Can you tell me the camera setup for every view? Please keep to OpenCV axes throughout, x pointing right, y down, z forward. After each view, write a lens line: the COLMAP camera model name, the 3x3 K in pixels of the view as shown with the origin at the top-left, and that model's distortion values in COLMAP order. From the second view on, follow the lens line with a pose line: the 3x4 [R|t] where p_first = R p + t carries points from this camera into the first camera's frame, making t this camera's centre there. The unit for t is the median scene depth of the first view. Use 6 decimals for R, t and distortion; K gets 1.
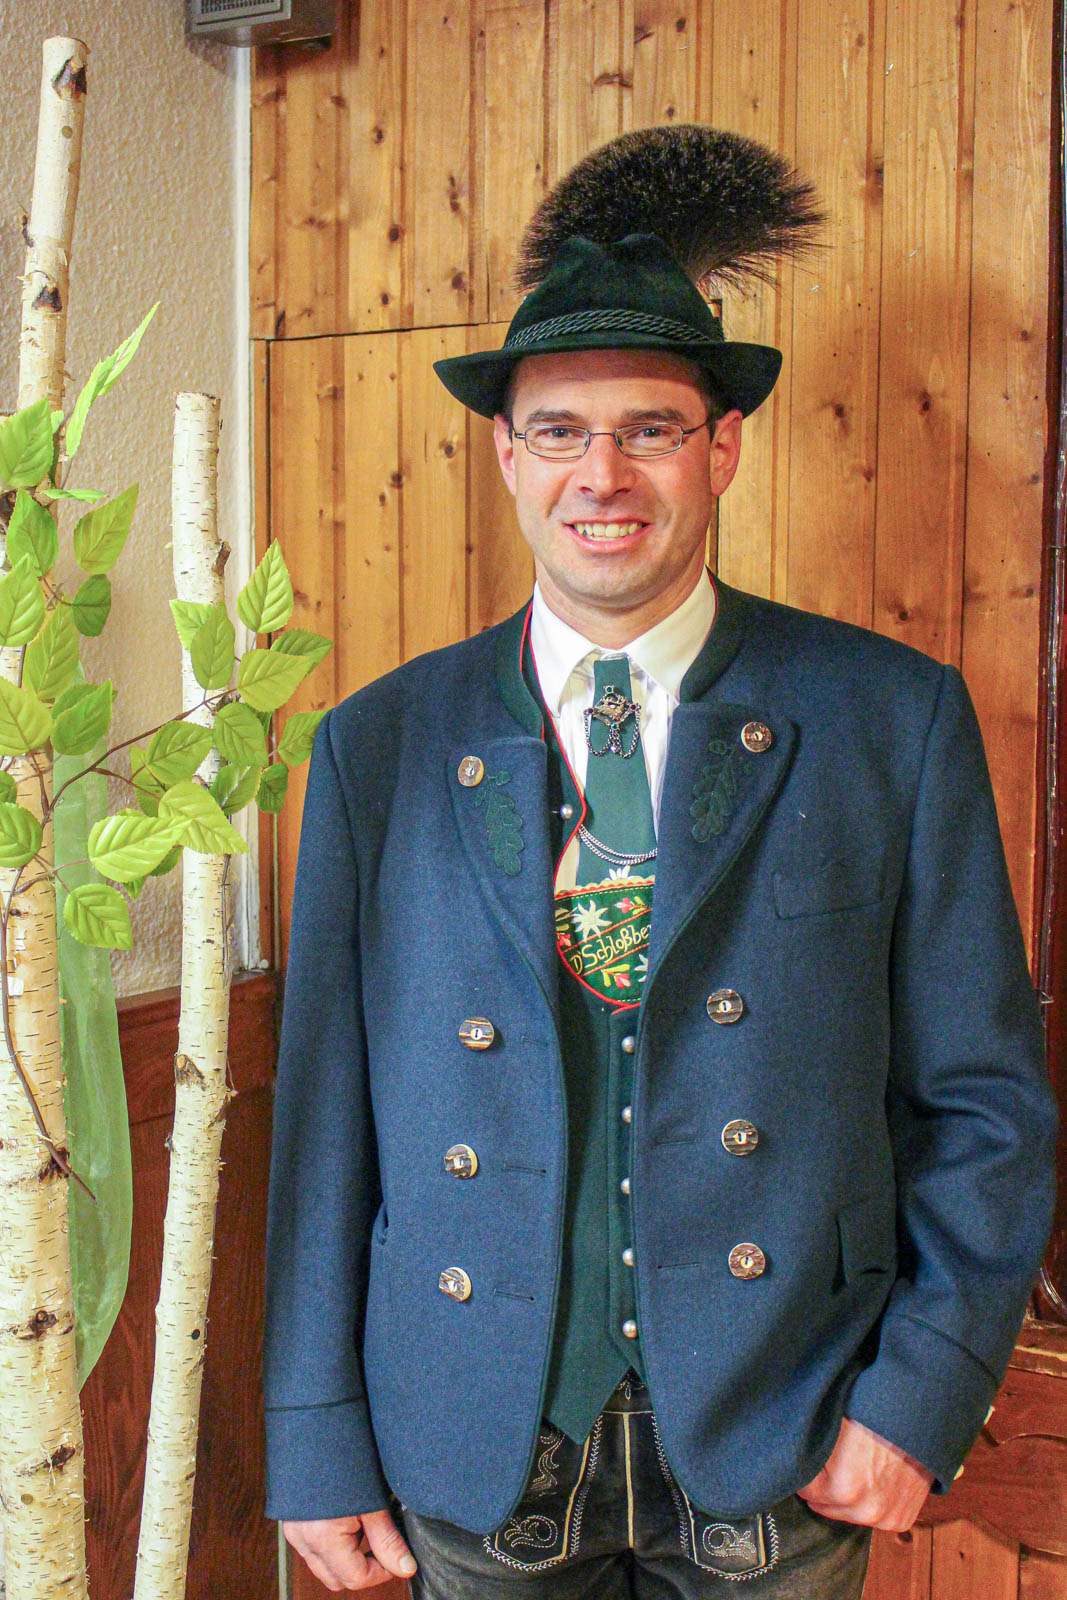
lens RADIAL K [[2124.3, 0, 481.9], [0, 2124.3, 789.7], [0, 0, 1]] dist [-0.062853, 0.040716]
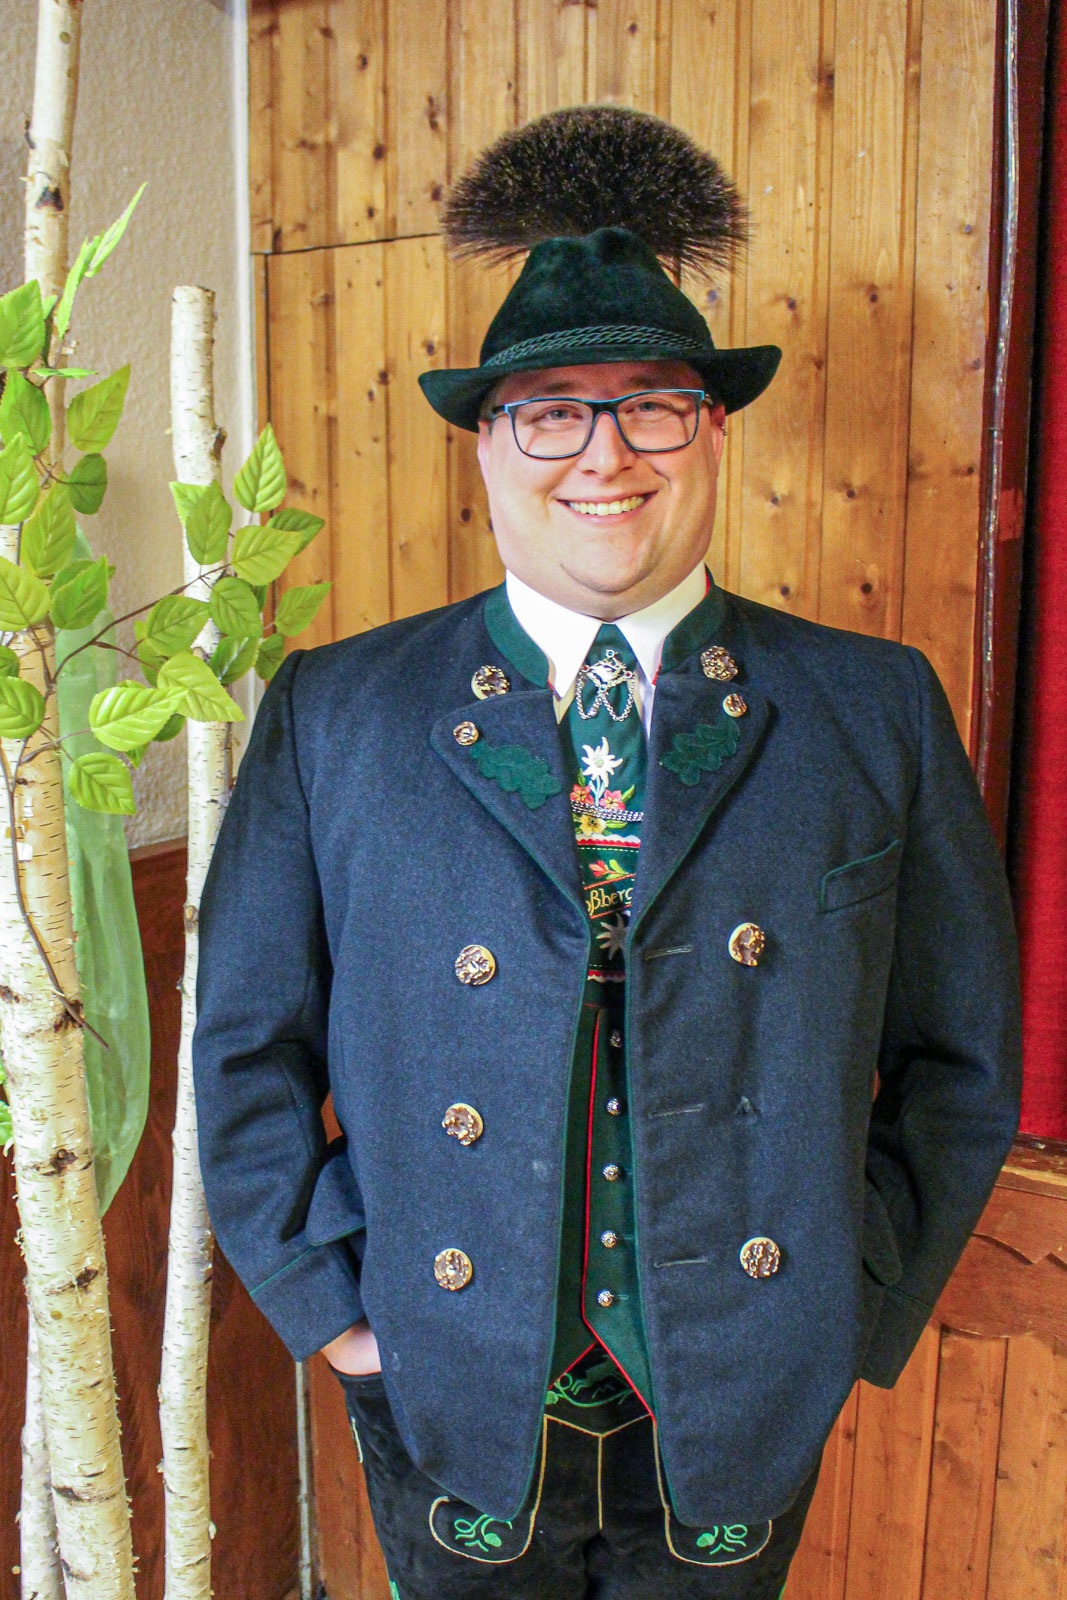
lens RADIAL K [[1673.9, 0, 425.3], [0, 1673.9, 806.2], [0, 0, 1]] dist [-0.133701, 0.123187]
pose [[0.999778, -0.008484, -0.019291, -0.004556], [0.010185, 0.995900, 0.089883, -0.001361], [0.018449, -0.090059, 0.995766, 0.154355]]
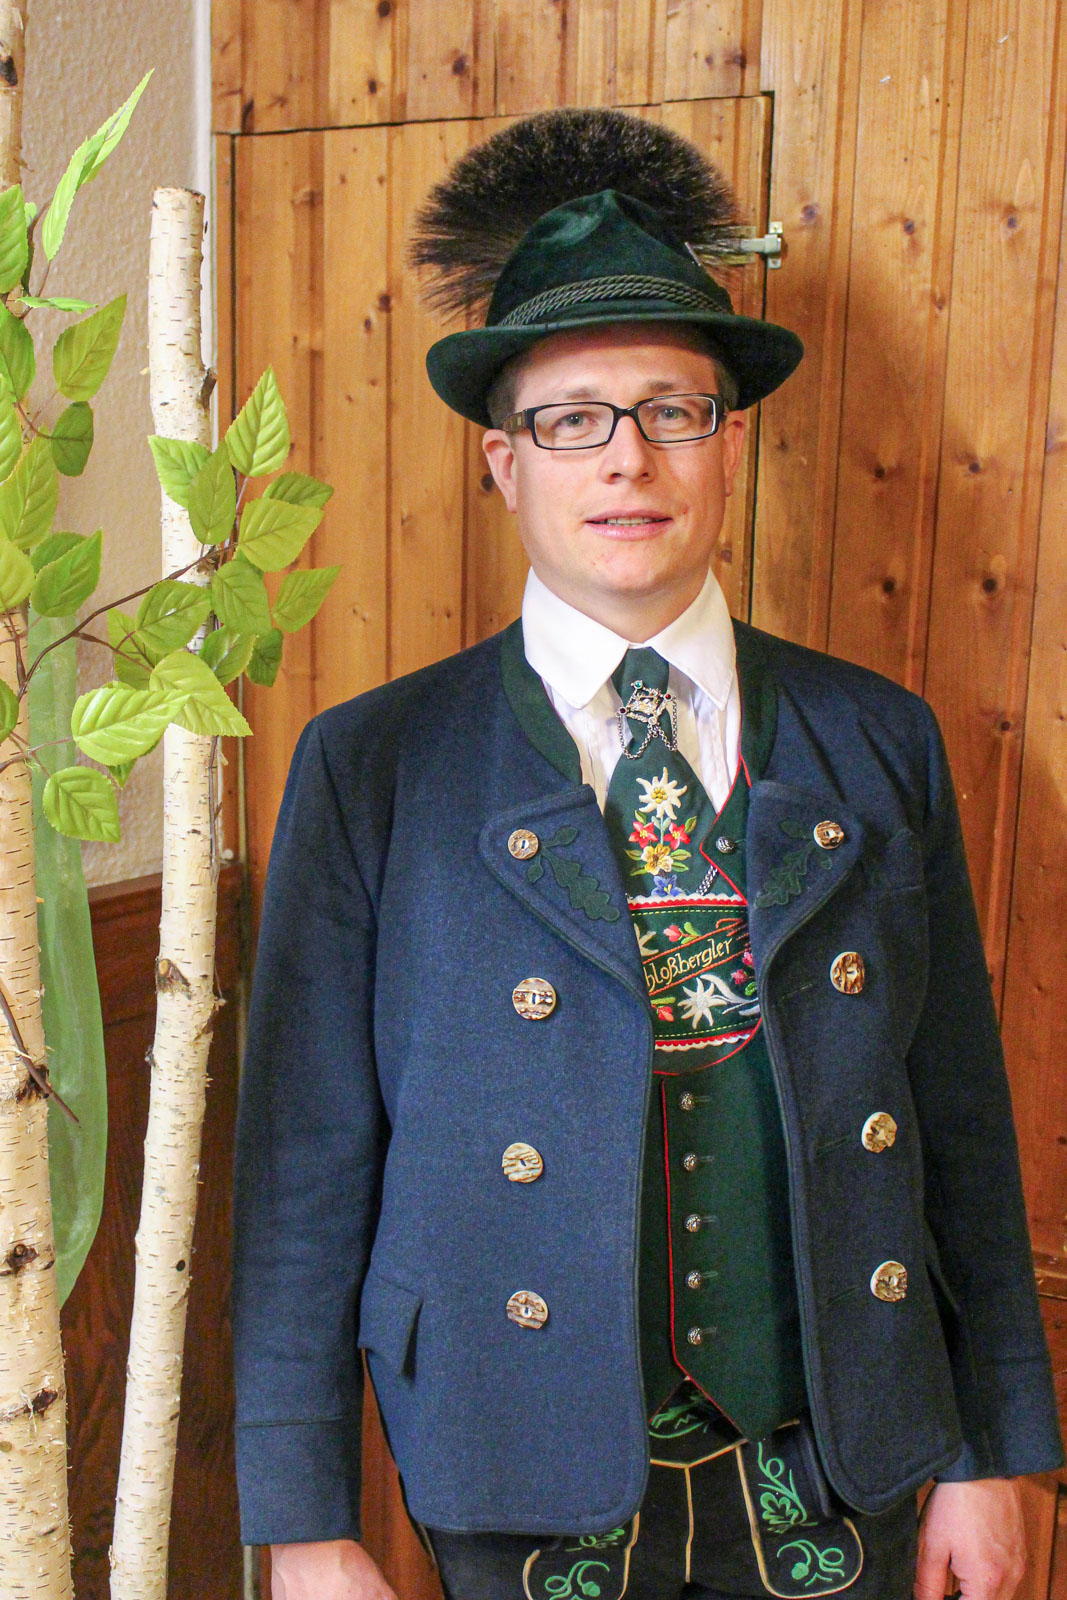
lens RADIAL K [[2254.3, 0, 444.8], [0, 2254.3, 1003.8], [0, 0, 1]] dist [-0.031859, -0.085852]
pose [[0.999710, 0.007996, 0.022714, -0.044157], [-0.011313, 0.988642, 0.149861, 0.000419], [-0.021257, -0.150075, 0.988446, 0.058146]]
